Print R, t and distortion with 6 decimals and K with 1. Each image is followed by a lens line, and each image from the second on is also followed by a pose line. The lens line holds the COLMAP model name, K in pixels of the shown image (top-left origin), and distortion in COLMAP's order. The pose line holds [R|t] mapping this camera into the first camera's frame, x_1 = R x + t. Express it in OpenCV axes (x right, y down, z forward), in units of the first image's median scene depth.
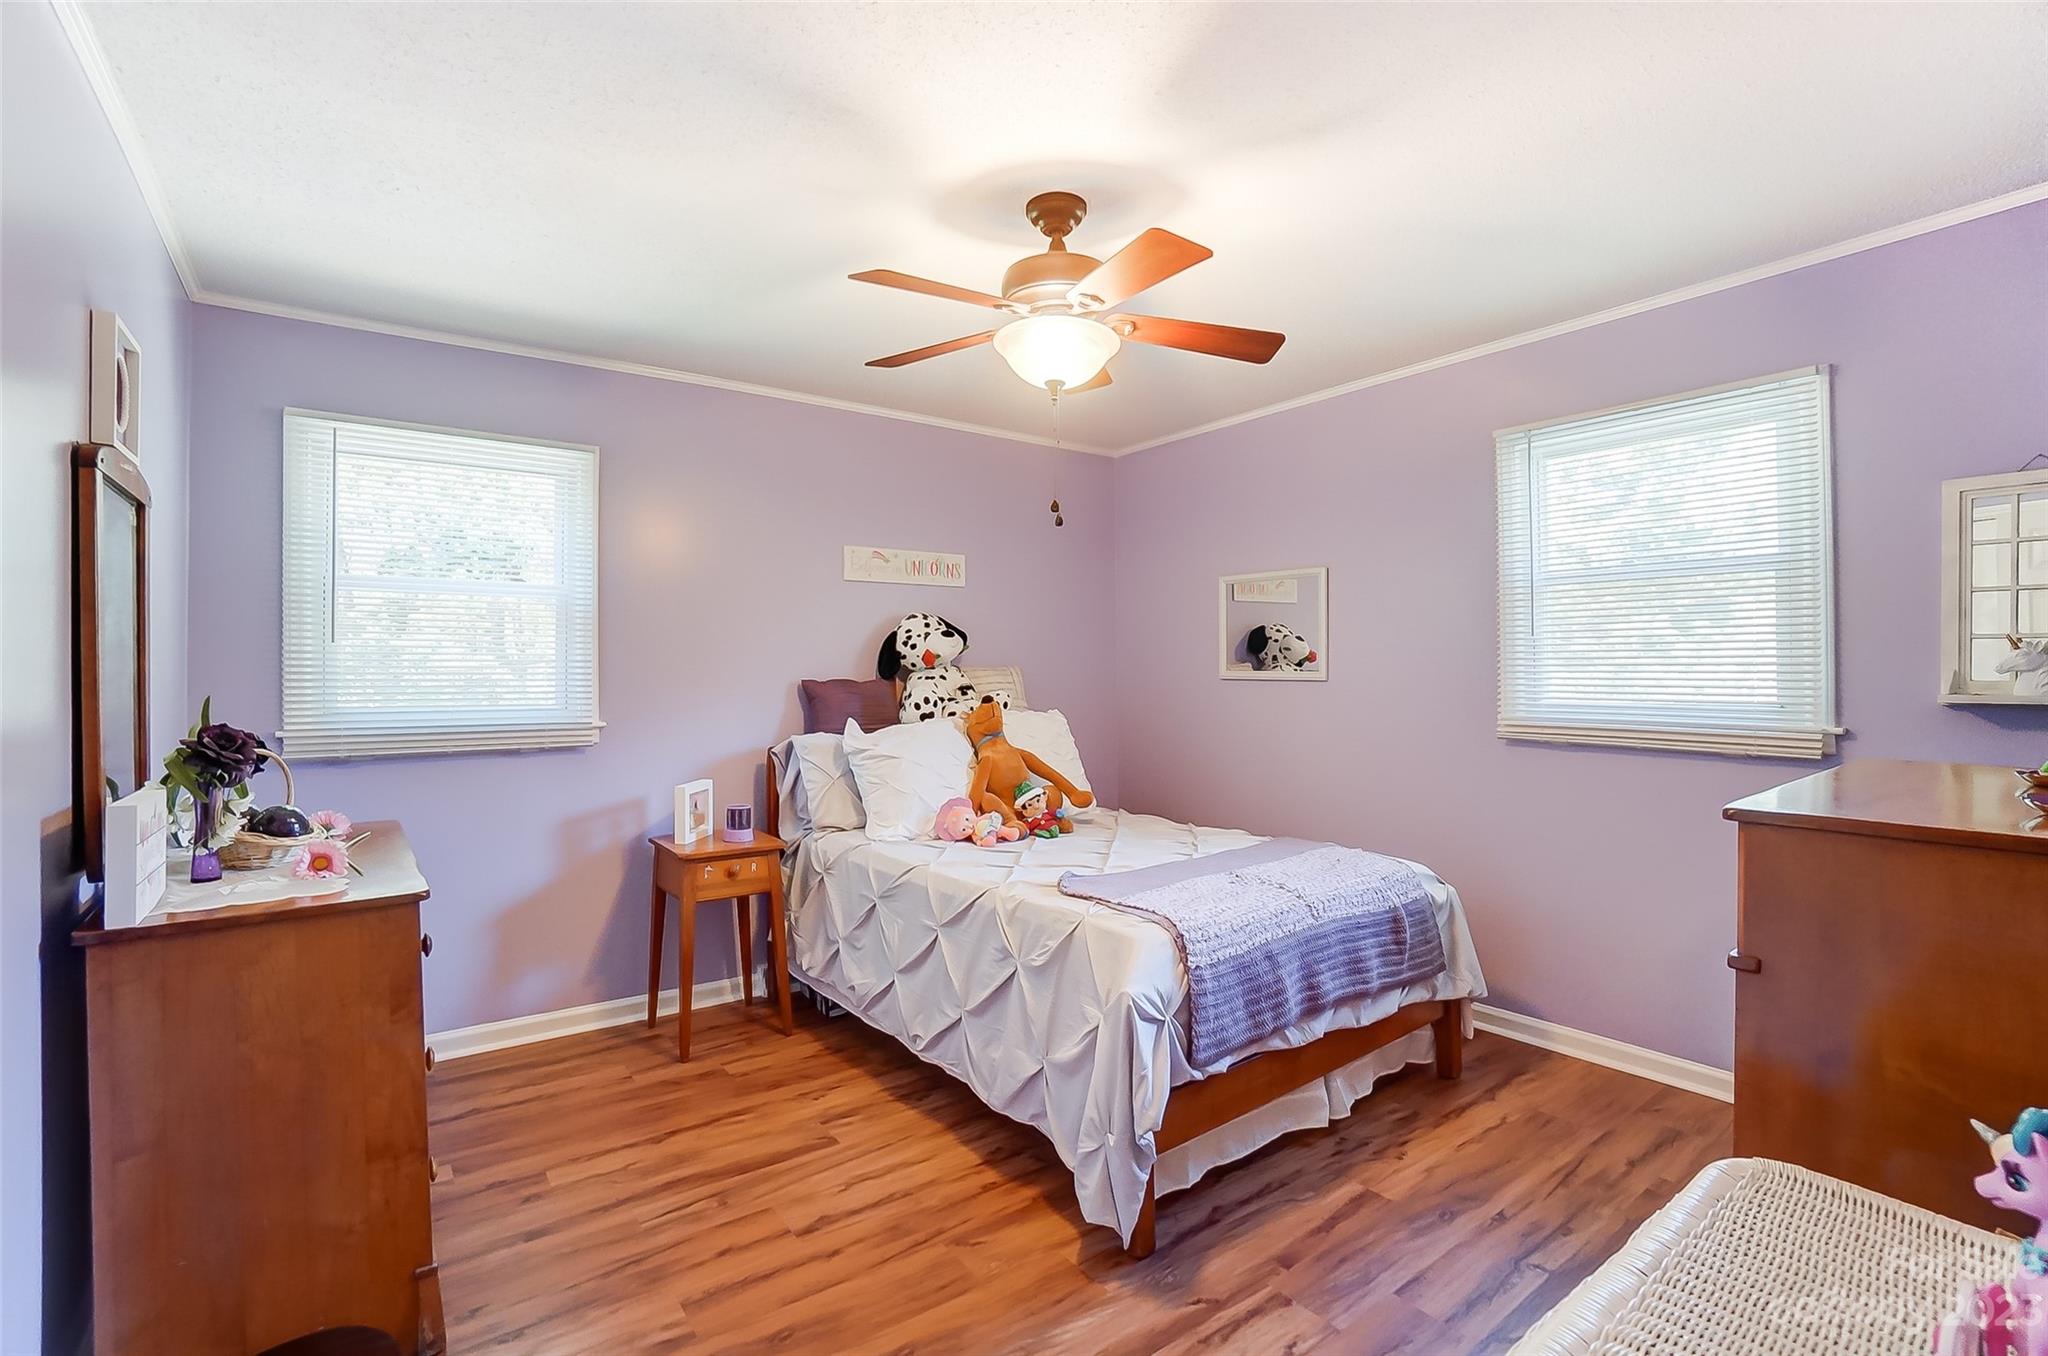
lens RADIAL K [[915.0, 0, 1013.3], [0, 915.0, 673.1], [0, 0, 1]] dist [-0.036972, 0.000207]
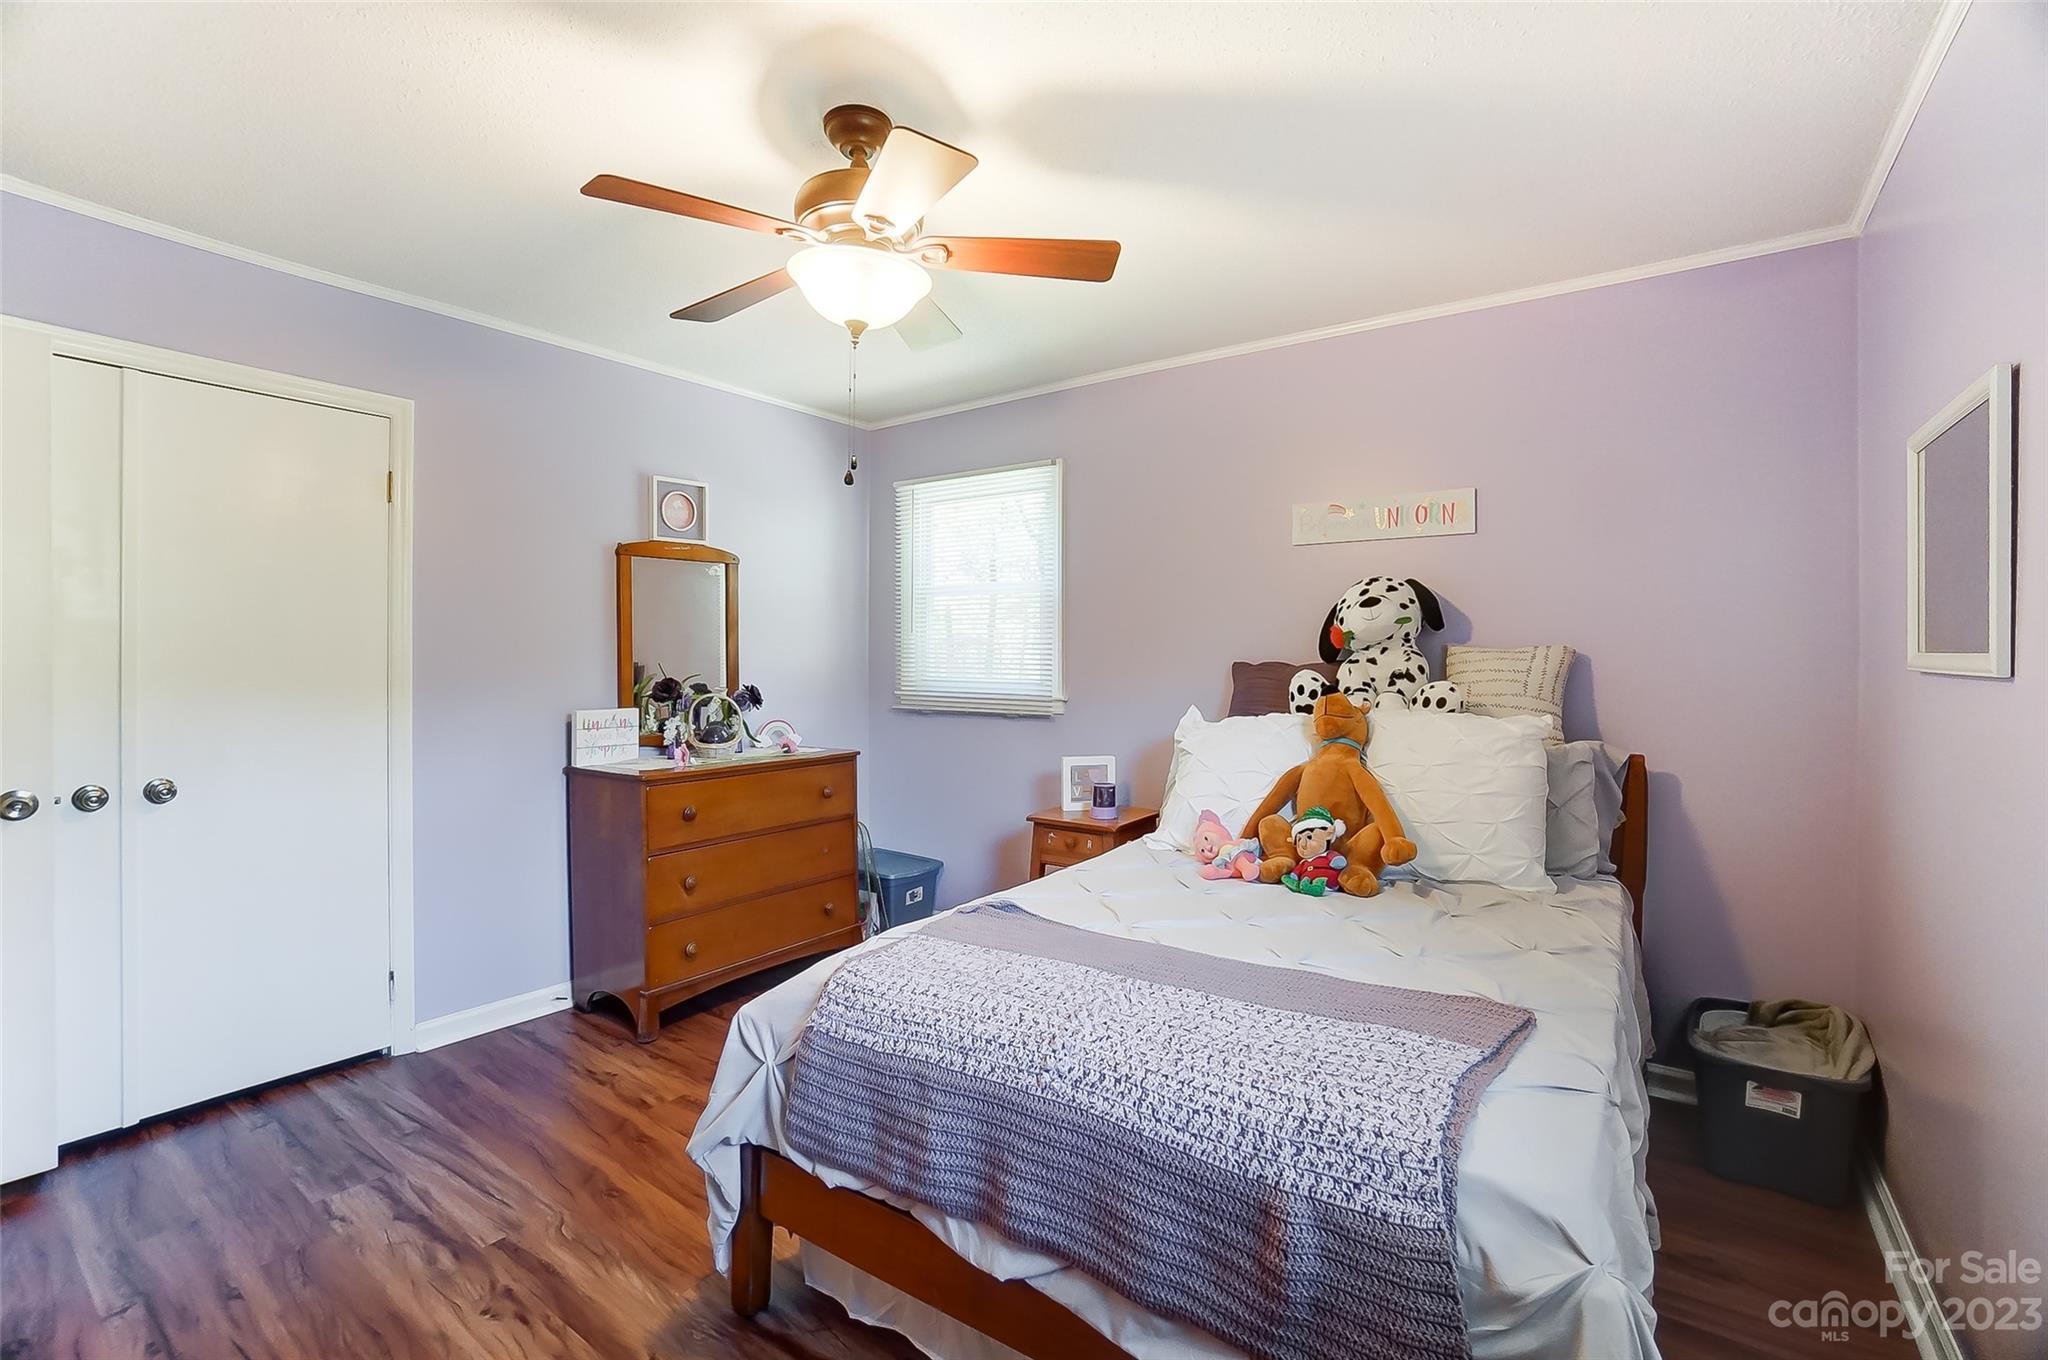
lens RADIAL K [[909.5, 0, 1025.4], [0, 909.5, 659.4], [0, 0, 1]] dist [-0.037034, 0.000636]
pose [[0.303119, 0.005607, -0.952936, 0.827222], [-0.007080, 0.999968, 0.003632, 0.004489], [0.952927, 0.005645, 0.303149, 0.784753]]
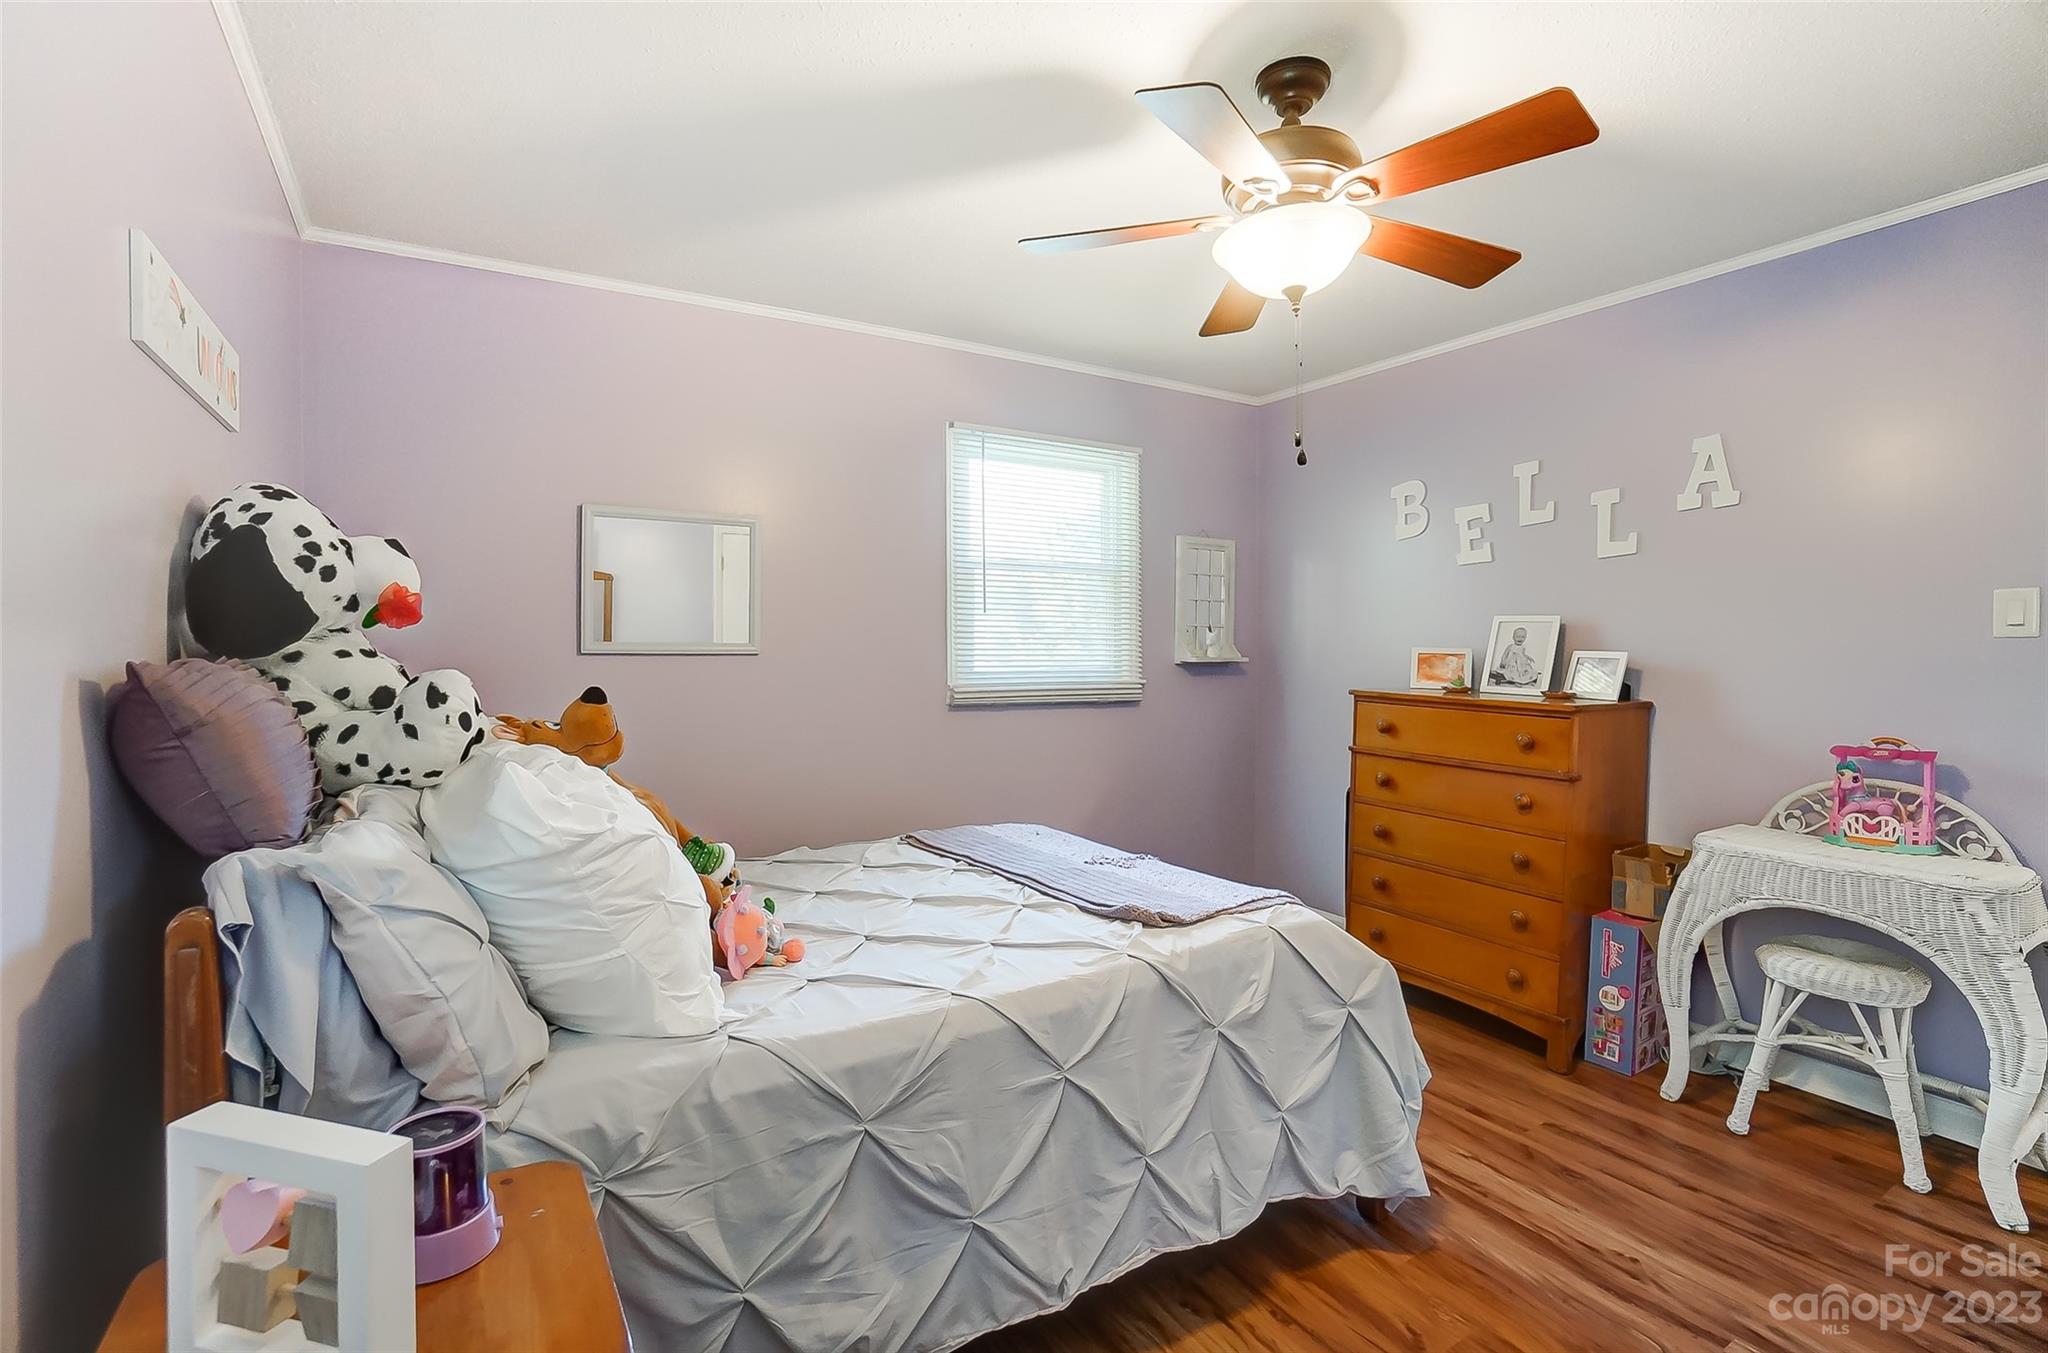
lens RADIAL K [[915.0, 0, 1013.3], [0, 915.0, 671.6], [0, 0, 1]] dist [-0.036972, 0.000207]
pose [[0.094664, -0.027949, 0.995117, -0.707446], [-0.002250, 0.999597, 0.028289, 0.001699], [-0.995507, -0.004917, 0.094563, 1.044182]]
